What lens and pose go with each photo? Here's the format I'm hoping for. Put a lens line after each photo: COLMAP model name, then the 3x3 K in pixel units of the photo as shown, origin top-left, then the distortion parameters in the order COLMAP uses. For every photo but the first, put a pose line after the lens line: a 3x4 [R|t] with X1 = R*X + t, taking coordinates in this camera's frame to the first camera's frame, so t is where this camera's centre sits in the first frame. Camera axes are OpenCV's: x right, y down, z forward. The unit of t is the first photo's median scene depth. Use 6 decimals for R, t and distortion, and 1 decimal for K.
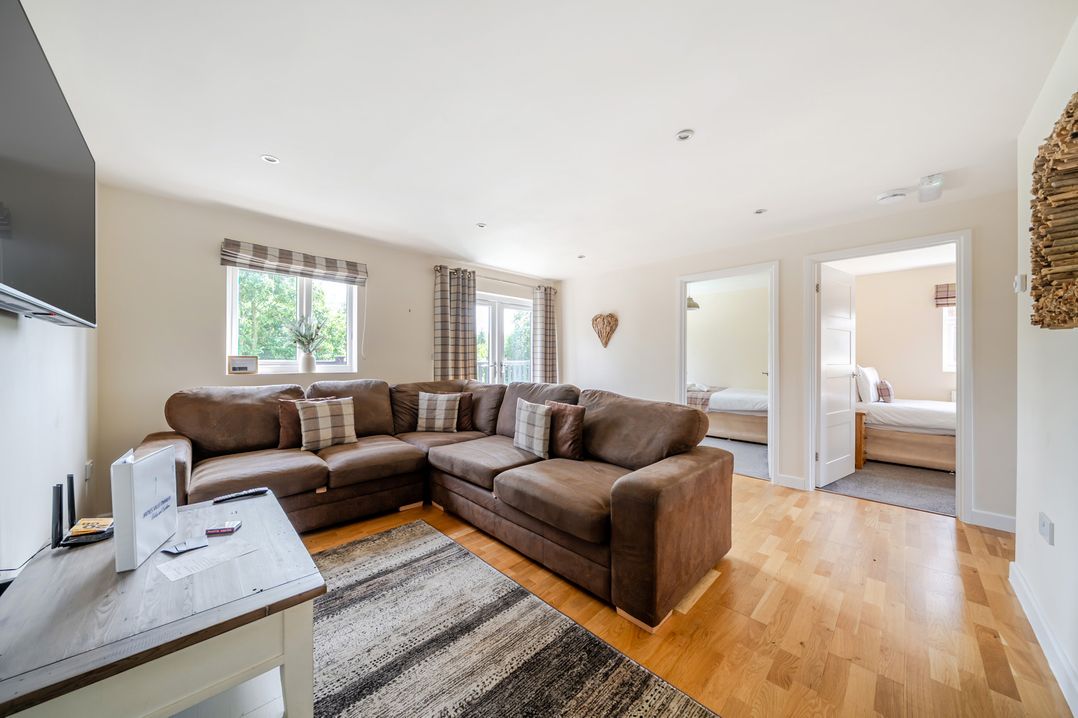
lens RADIAL K [[365.1, 0, 537.4], [0, 365.1, 360.7], [0, 0, 1]] dist [-0.004175, -0.000020]
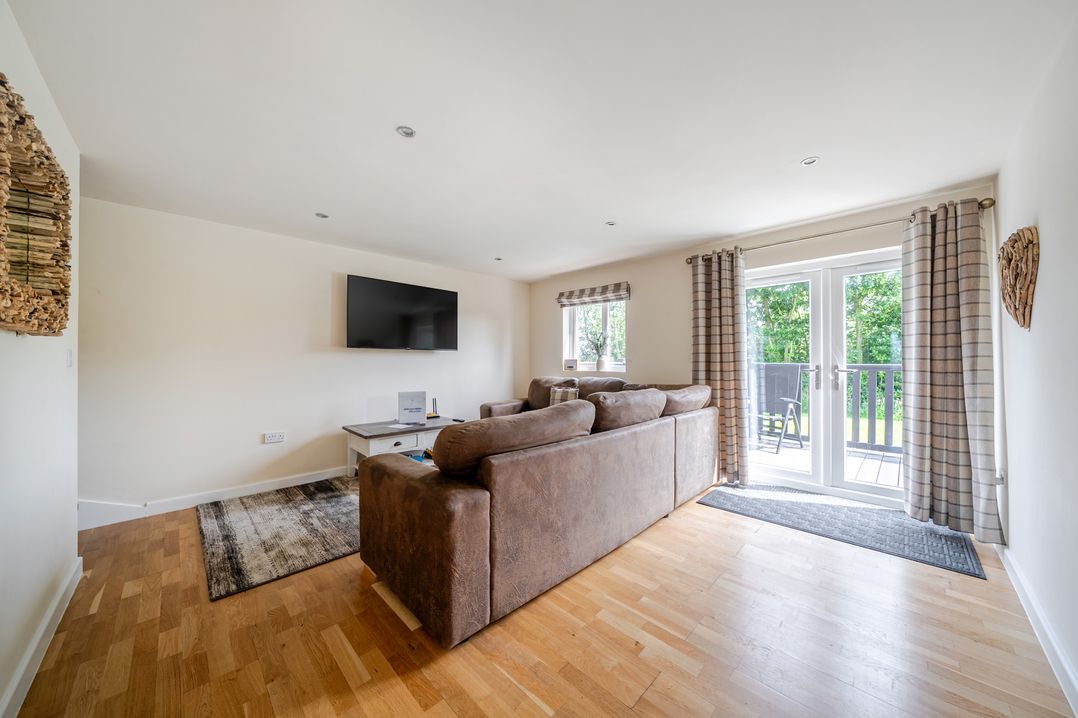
lens RADIAL K [[365.1, 0, 535.1], [0, 365.1, 359.1], [0, 0, 1]] dist [-0.004175, -0.000020]
pose [[0.006667, -0.009820, -0.999930, 0.861381], [-0.002540, 0.999948, -0.009837, 0.002037], [0.999975, 0.002605, 0.006642, 0.834176]]
